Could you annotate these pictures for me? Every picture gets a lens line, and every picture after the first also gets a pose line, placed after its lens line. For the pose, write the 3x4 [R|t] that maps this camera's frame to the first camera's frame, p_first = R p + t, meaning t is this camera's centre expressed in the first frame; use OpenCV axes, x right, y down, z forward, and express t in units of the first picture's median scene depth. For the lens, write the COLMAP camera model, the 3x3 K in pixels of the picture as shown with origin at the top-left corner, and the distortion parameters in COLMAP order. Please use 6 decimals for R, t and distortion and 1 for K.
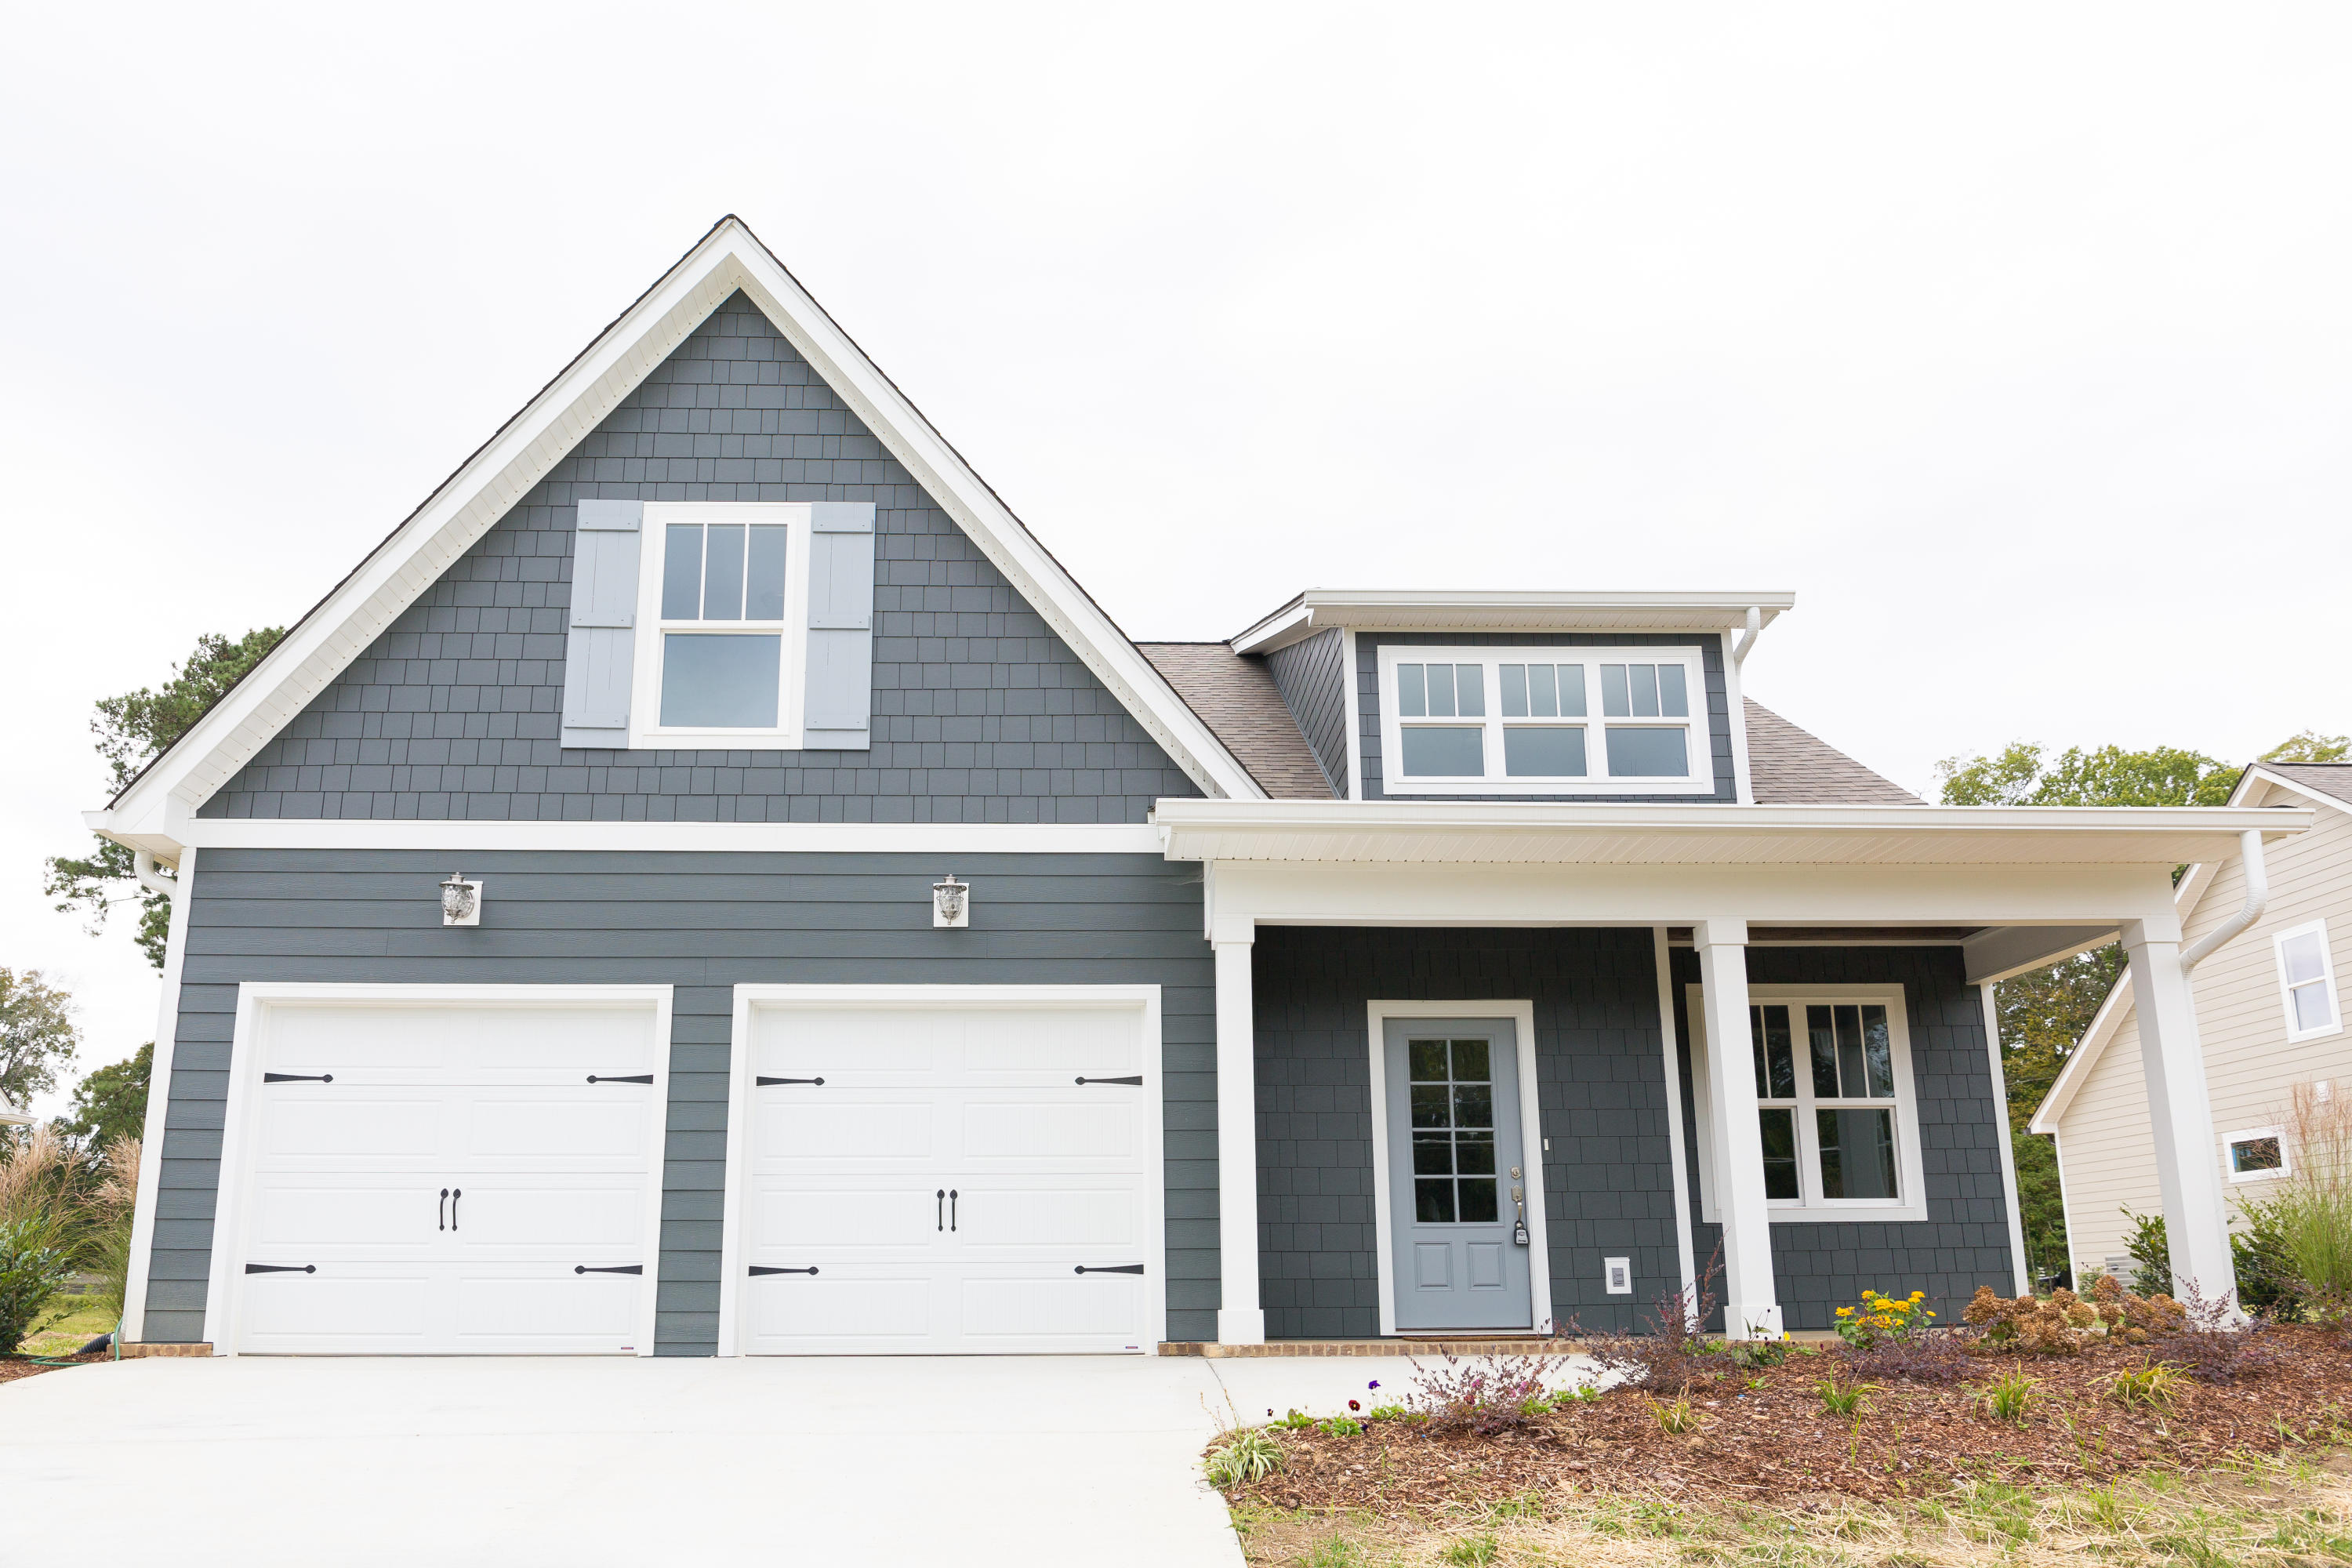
lens RADIAL K [[1588.4, 0, 1179.2], [0, 1588.4, 793.3], [0, 0, 1]] dist [-0.004450, -0.006383]
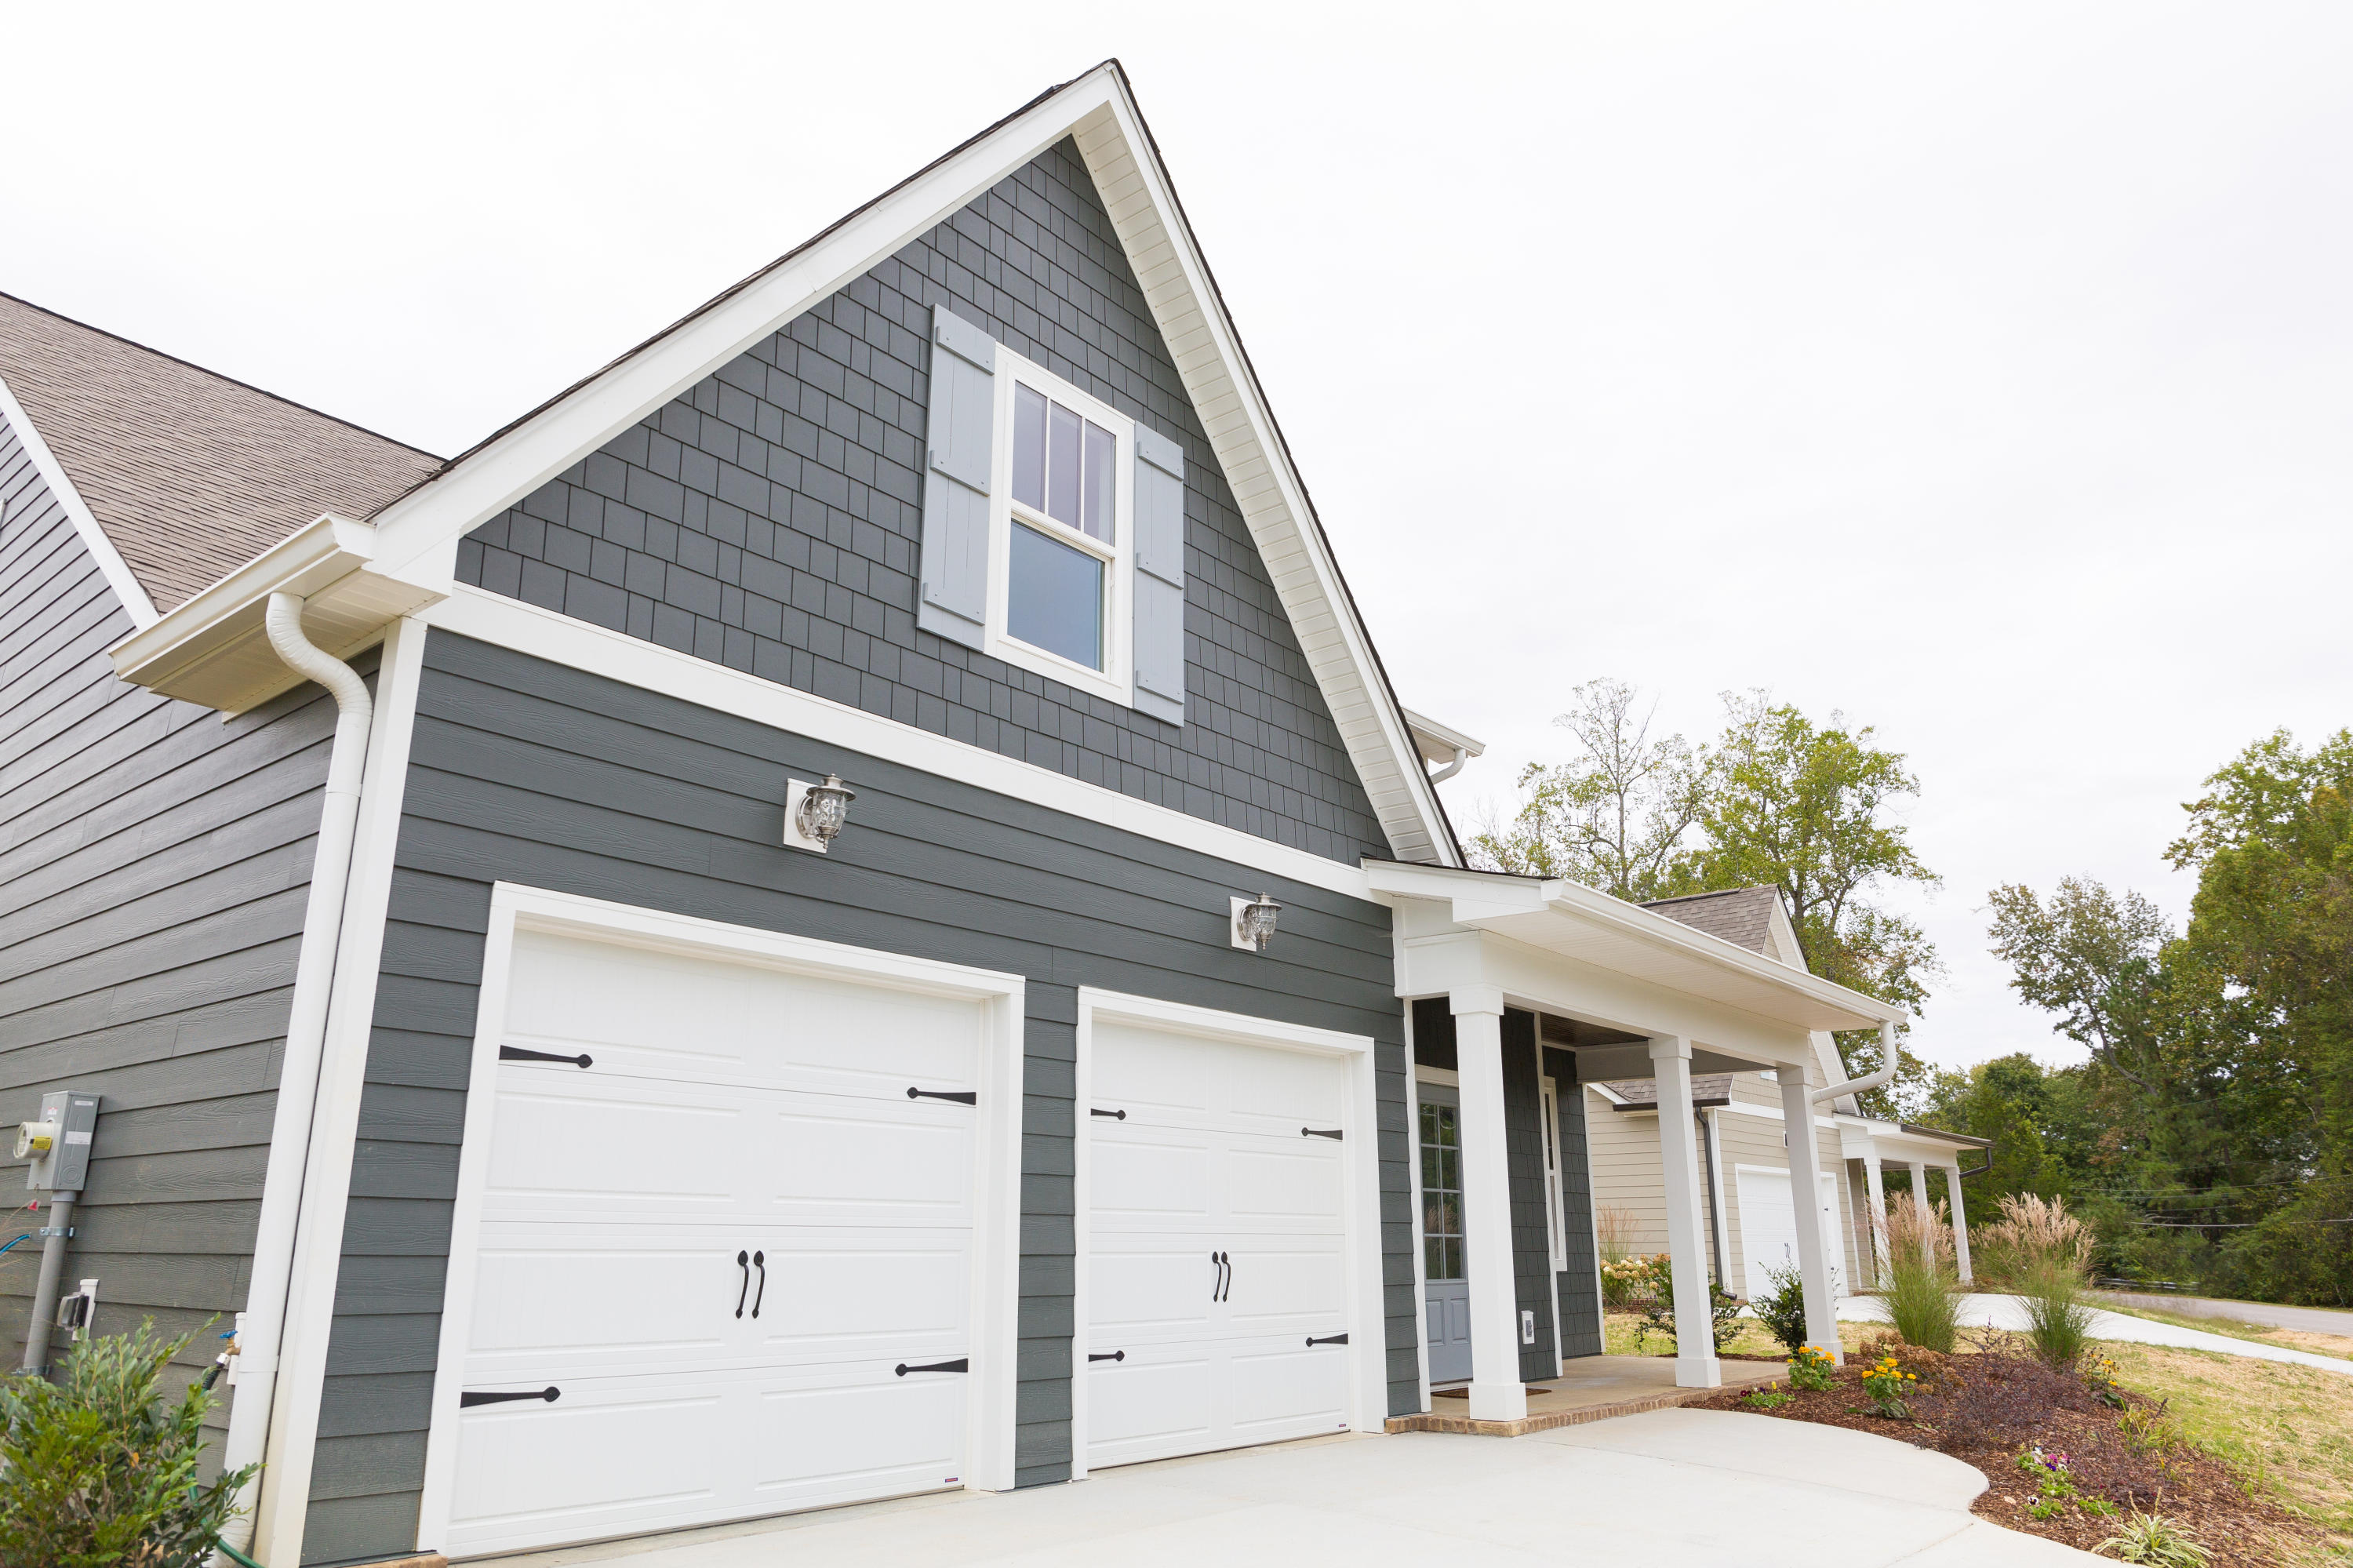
lens RADIAL K [[1589.1, 0, 1178.5], [0, 1589.1, 773.7], [0, 0, 1]] dist [-0.004450, -0.006383]
pose [[0.672212, 0.211426, 0.709528, -0.801664], [-0.153132, 0.977339, -0.146151, 0.122187], [-0.724350, -0.010407, 0.689354, 0.420291]]
